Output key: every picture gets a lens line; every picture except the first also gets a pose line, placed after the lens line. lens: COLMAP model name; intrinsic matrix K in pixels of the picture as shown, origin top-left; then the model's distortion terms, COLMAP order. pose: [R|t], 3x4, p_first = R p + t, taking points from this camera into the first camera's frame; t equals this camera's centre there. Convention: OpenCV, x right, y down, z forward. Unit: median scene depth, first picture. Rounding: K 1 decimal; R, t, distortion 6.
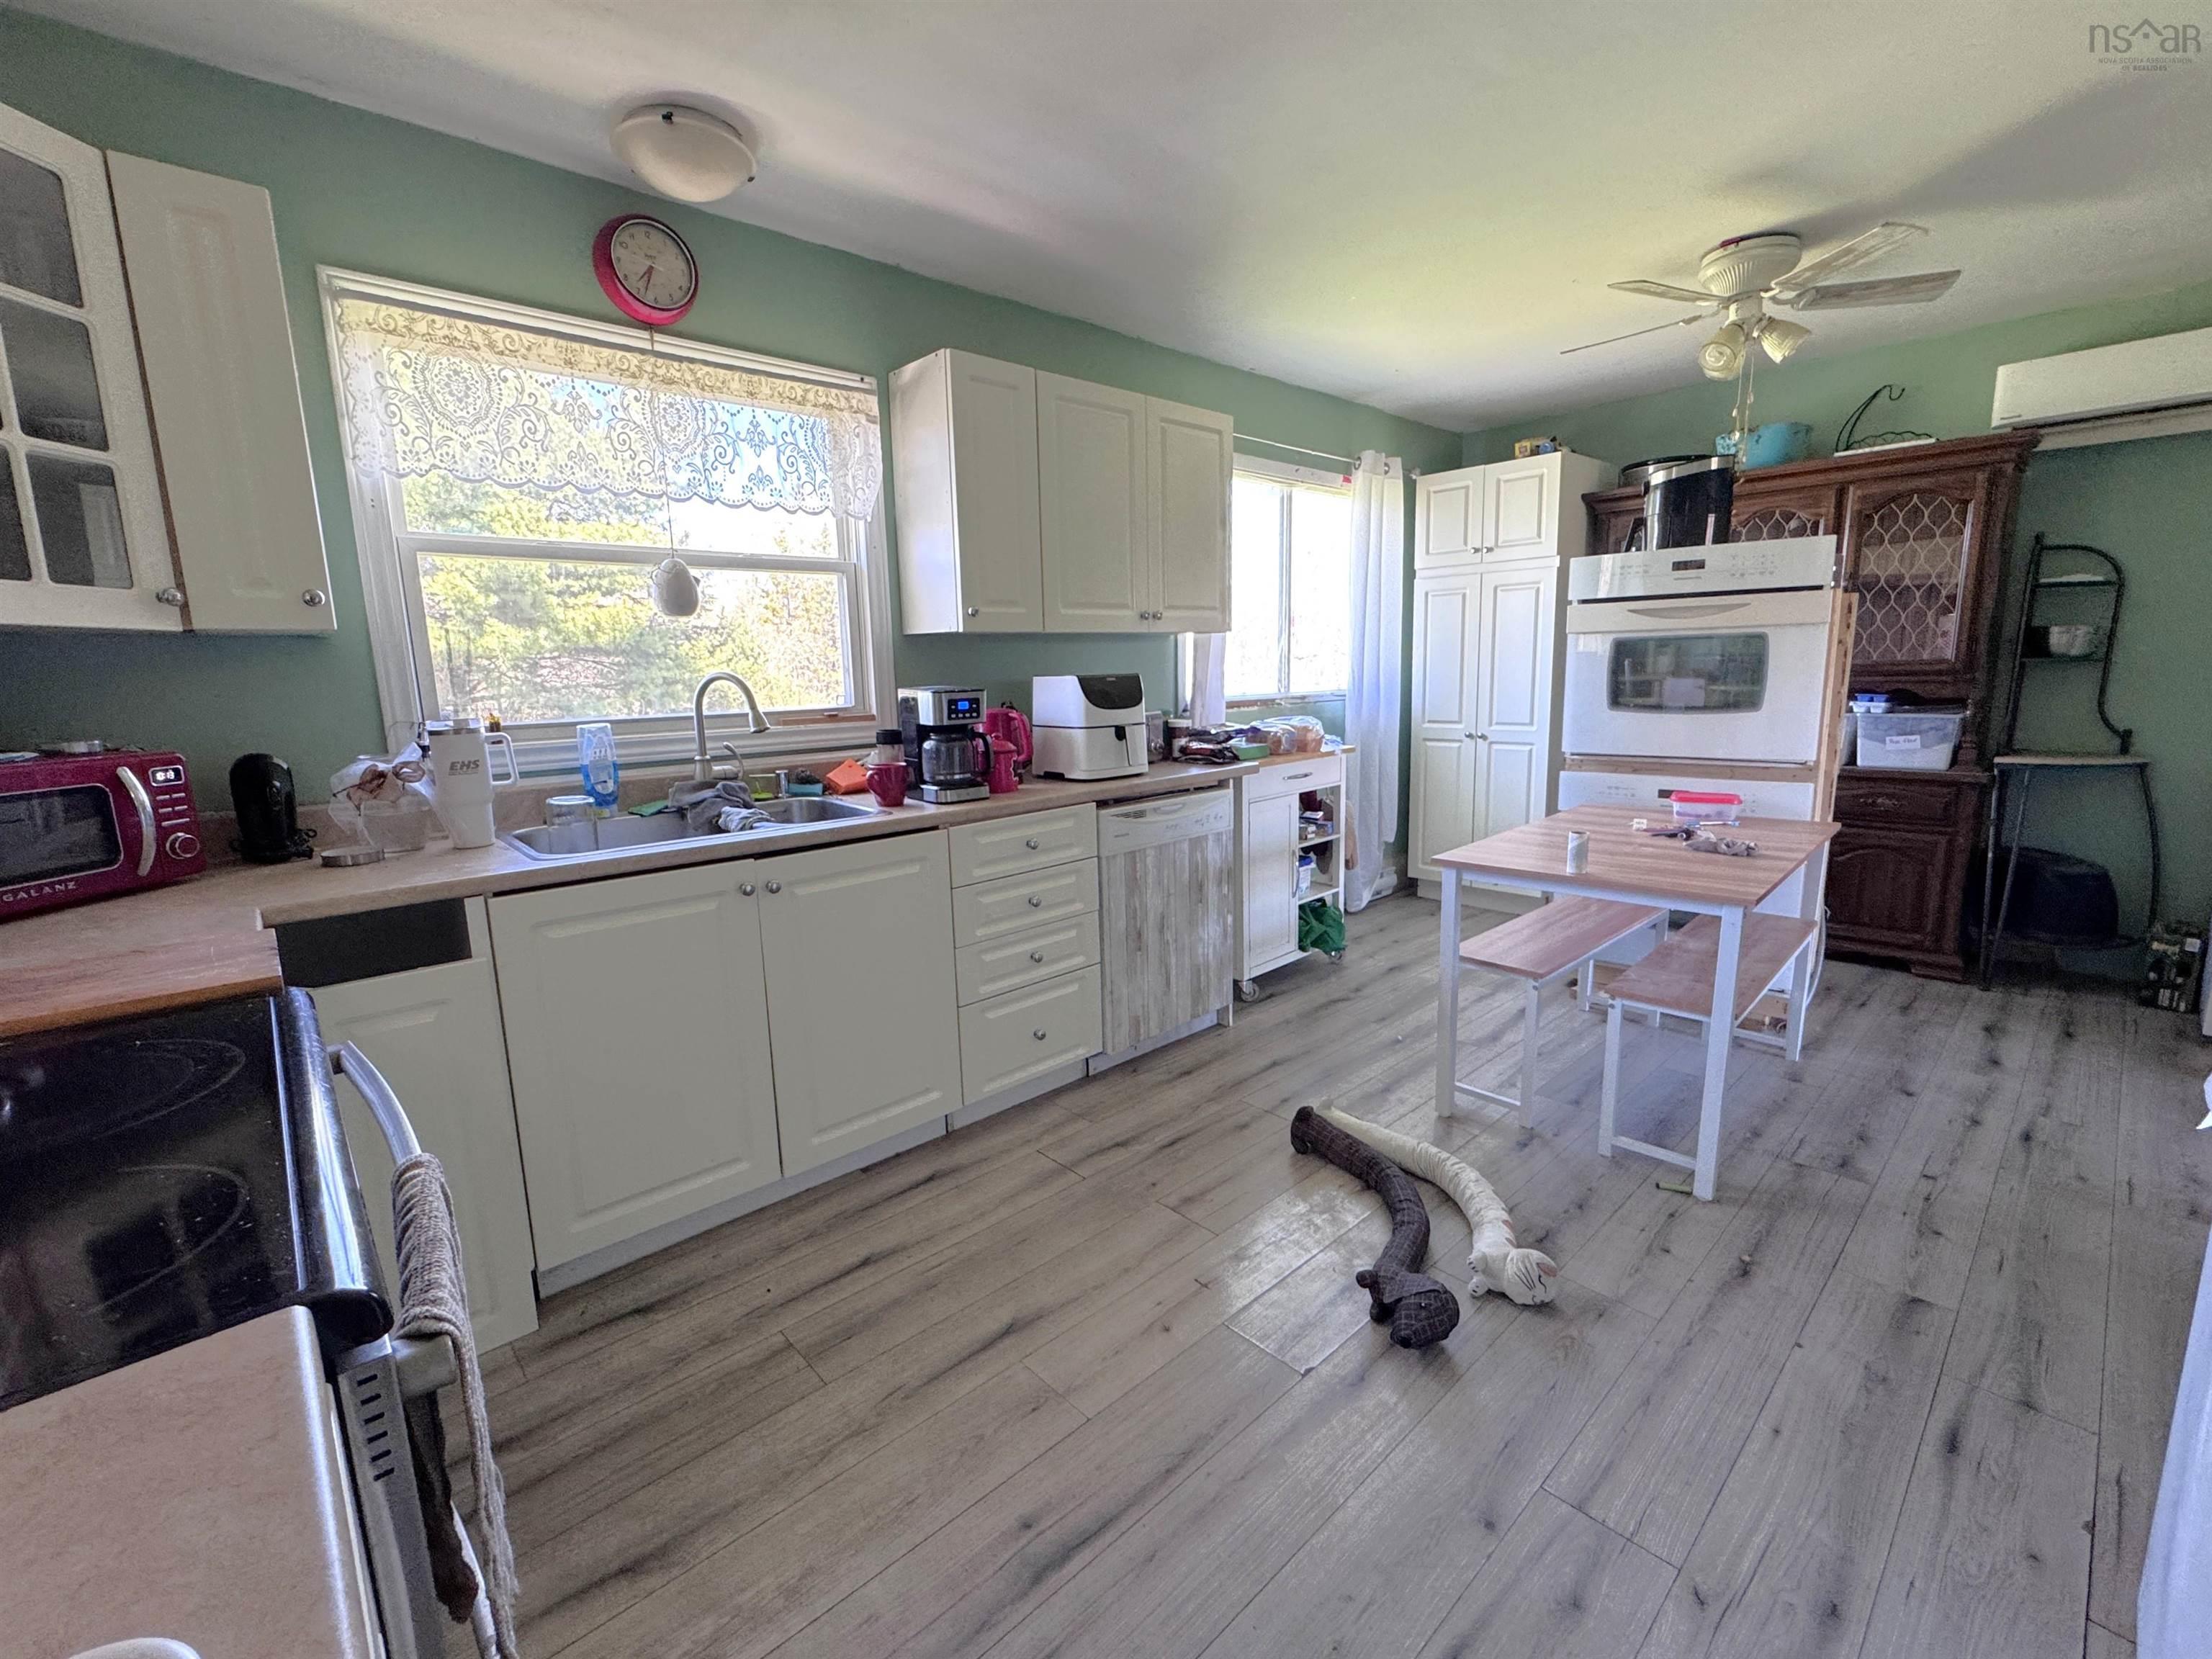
lens RADIAL K [[952.5, 0, 1105.1], [0, 952.5, 826.0], [0, 0, 1]] dist [0.000116, -0.000114]
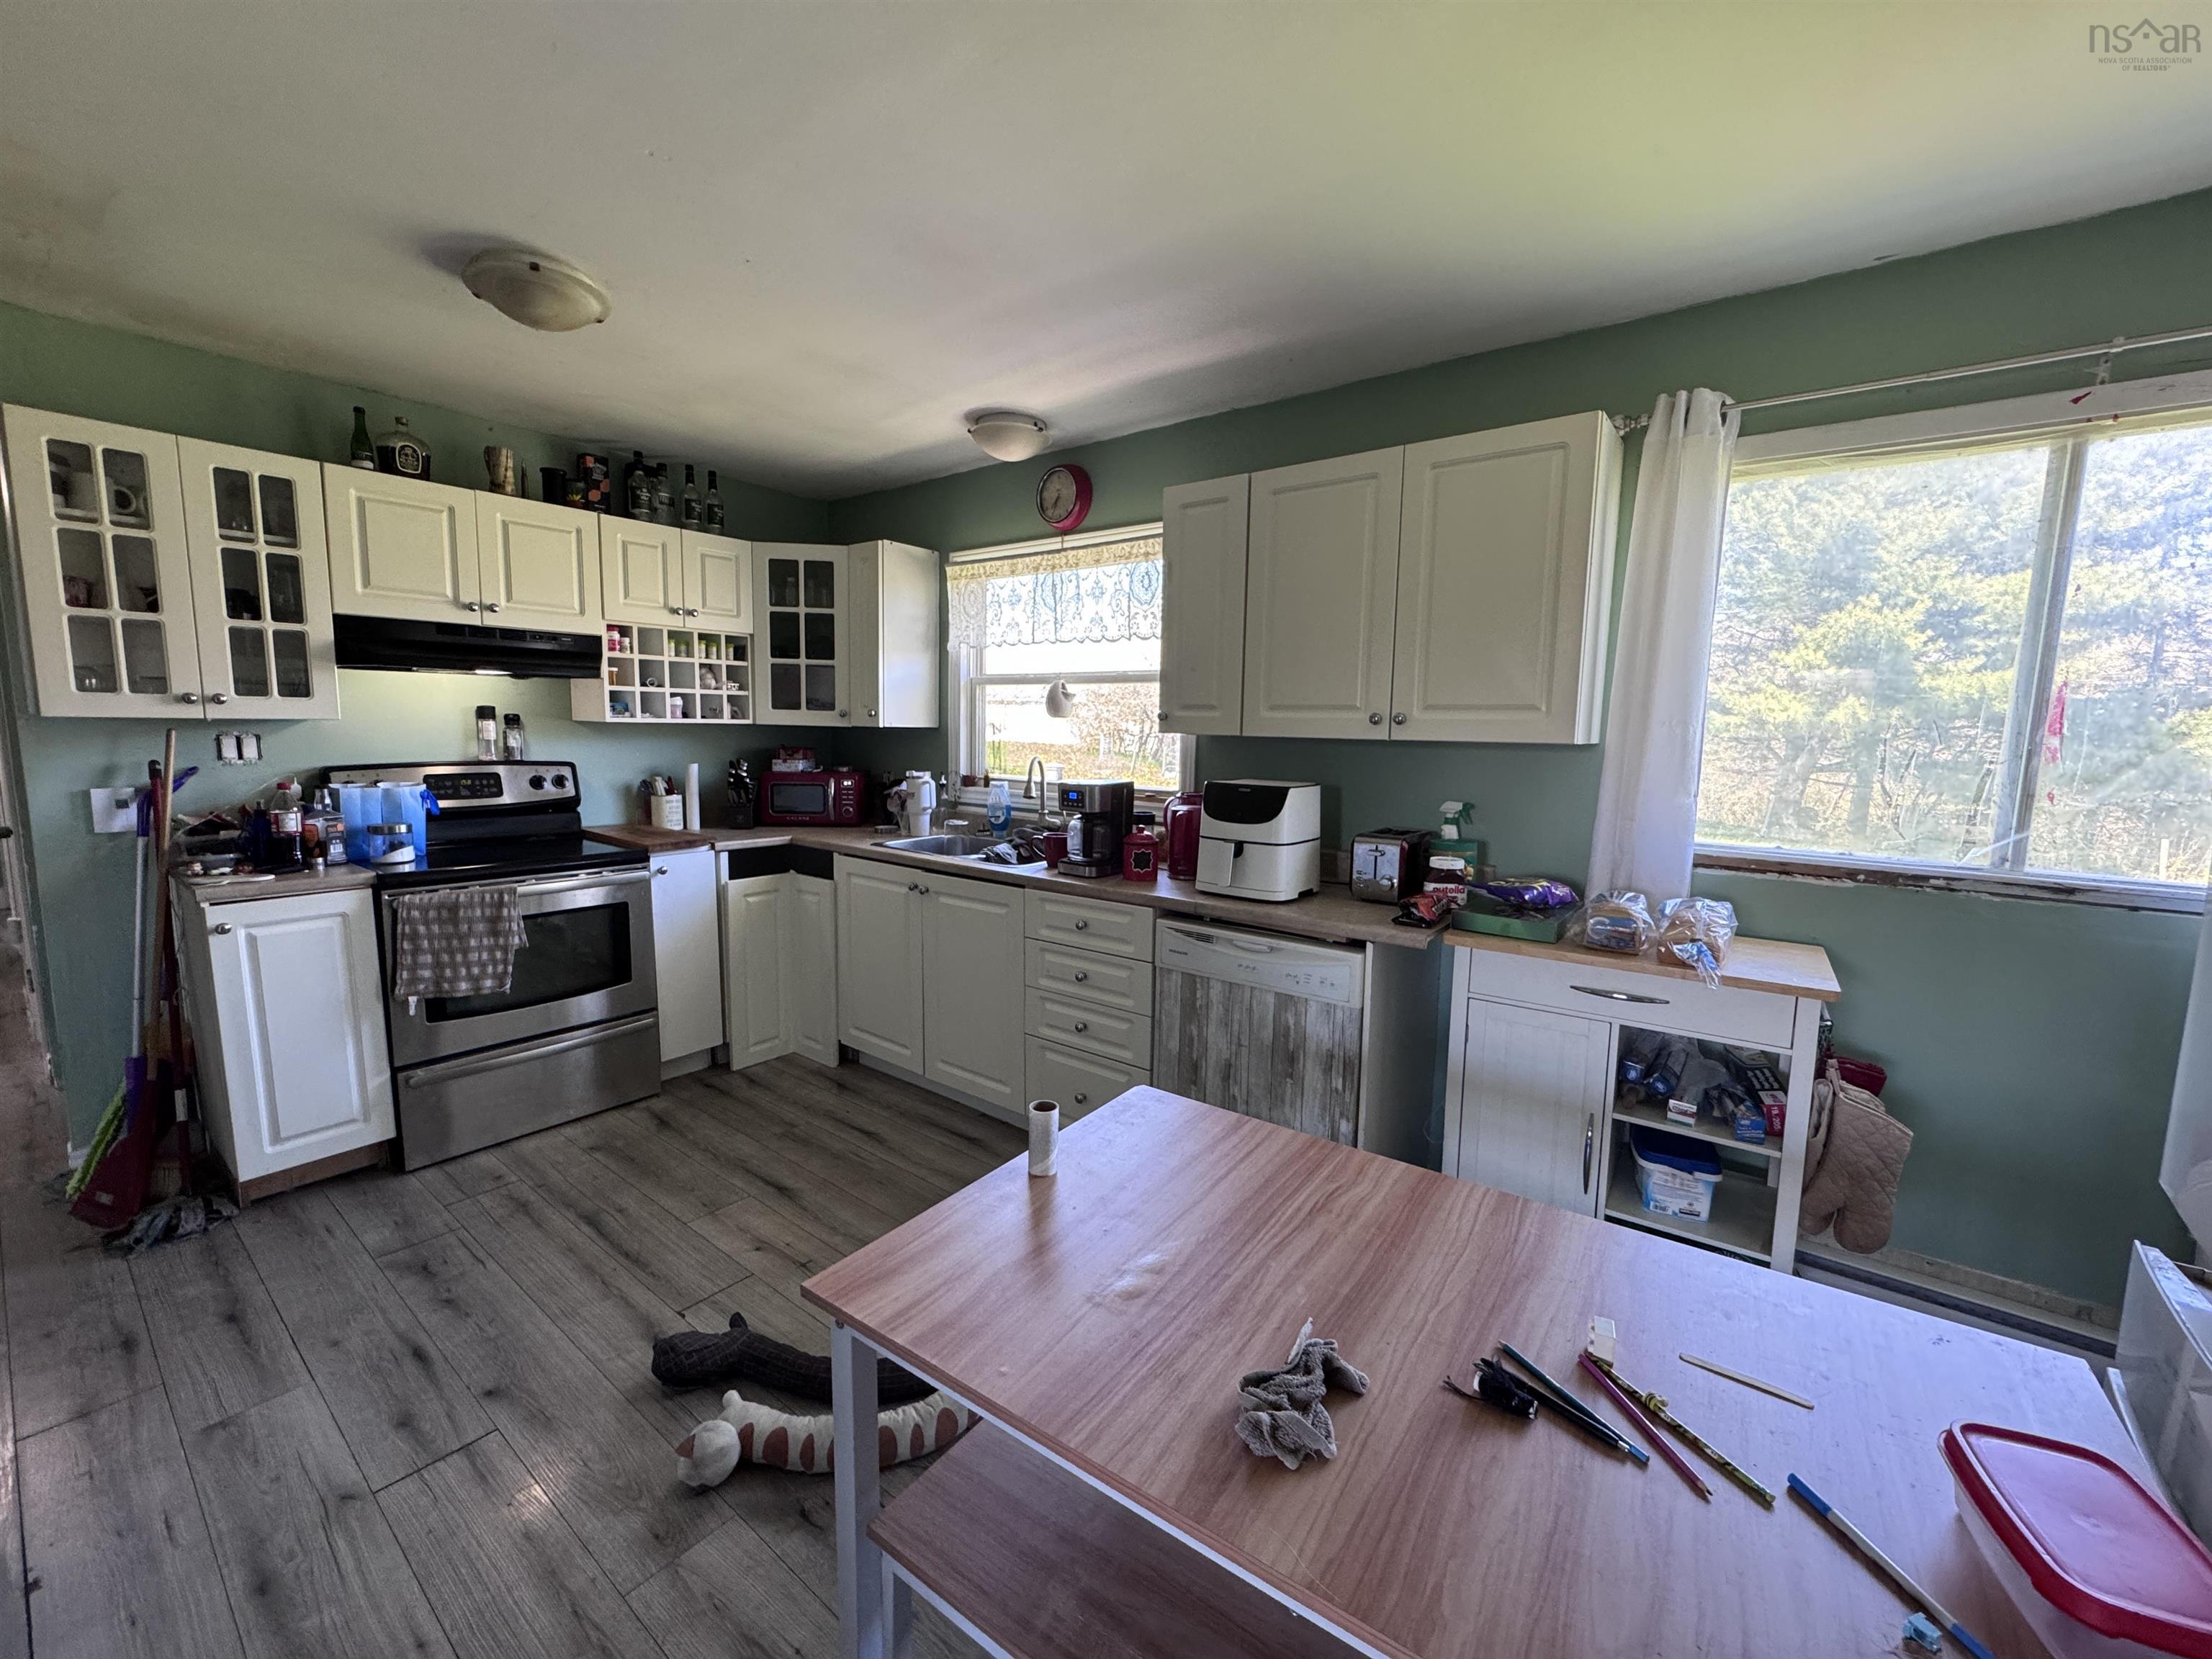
lens RADIAL K [[885.8, 0, 1101.8], [0, 885.8, 829.2], [0, 0, 1]] dist [-0.000057, 0.000351]
pose [[0.158730, 0.140958, -0.977208, 0.968927], [-0.190500, 0.975530, 0.109773, -0.218755], [0.968770, 0.168734, 0.181698, 0.853042]]
